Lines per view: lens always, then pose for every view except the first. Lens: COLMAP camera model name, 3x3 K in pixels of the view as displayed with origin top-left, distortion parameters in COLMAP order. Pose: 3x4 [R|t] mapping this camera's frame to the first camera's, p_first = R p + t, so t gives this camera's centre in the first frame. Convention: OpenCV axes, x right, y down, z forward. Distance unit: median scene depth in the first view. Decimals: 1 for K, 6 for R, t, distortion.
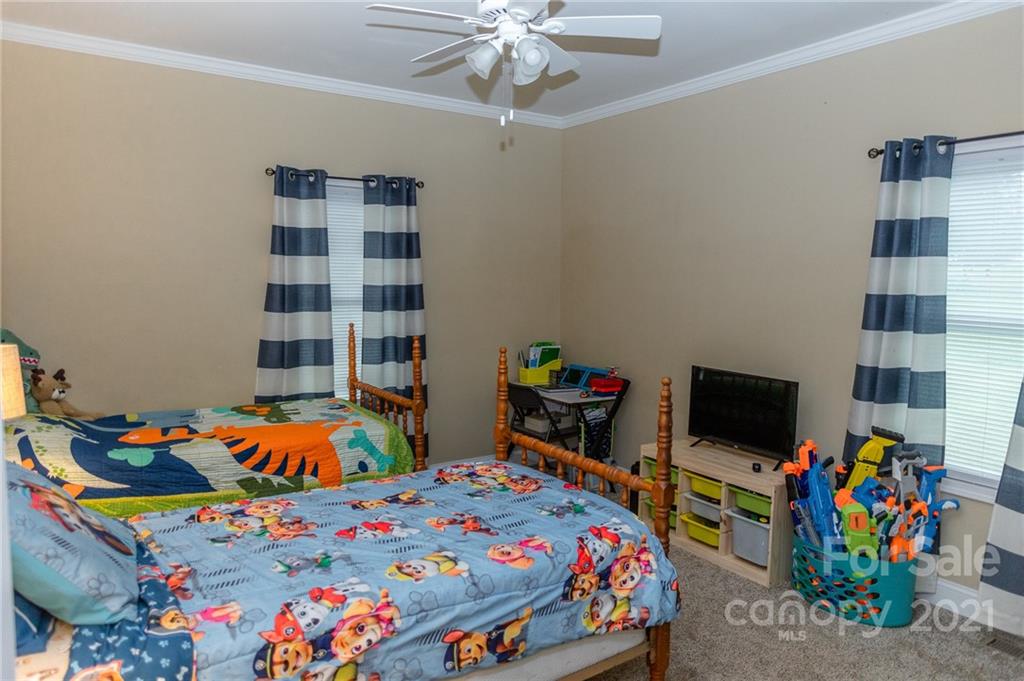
lens RADIAL K [[688.4, 0, 506.7], [0, 688.4, 333.2], [0, 0, 1]] dist [0.011032, -0.008795]
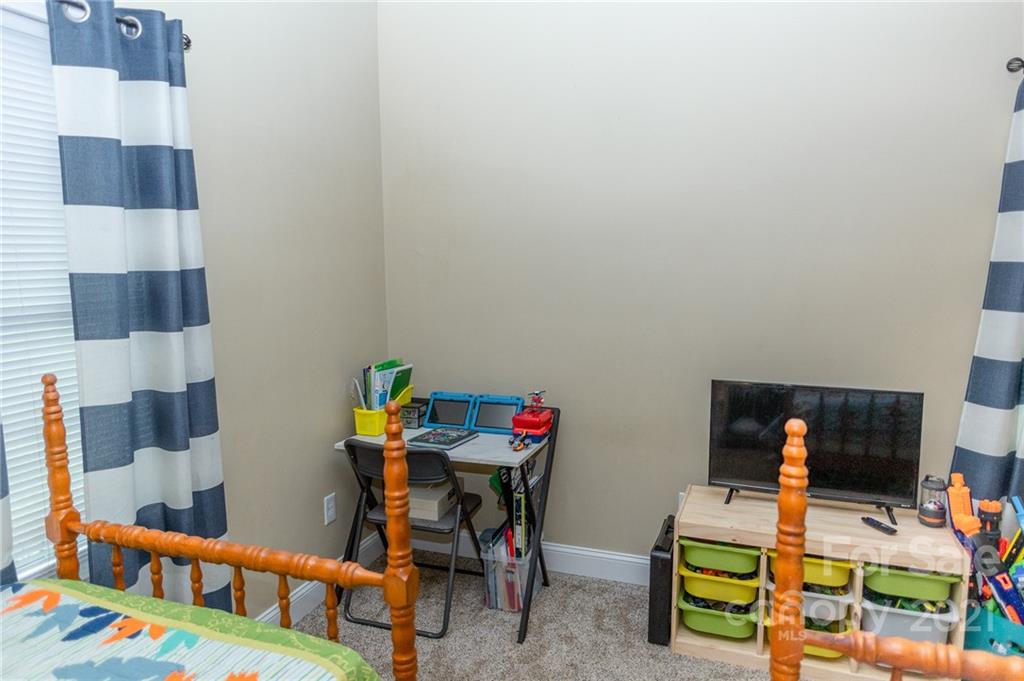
lens RADIAL K [[688.4, 0, 512.5], [0, 688.4, 346.0], [0, 0, 1]] dist [0.011032, -0.008795]
pose [[0.795022, -0.086248, 0.600418, -0.384438], [0.067461, 0.996271, 0.053784, -0.050889], [-0.602818, -0.002254, 0.797876, 0.835709]]
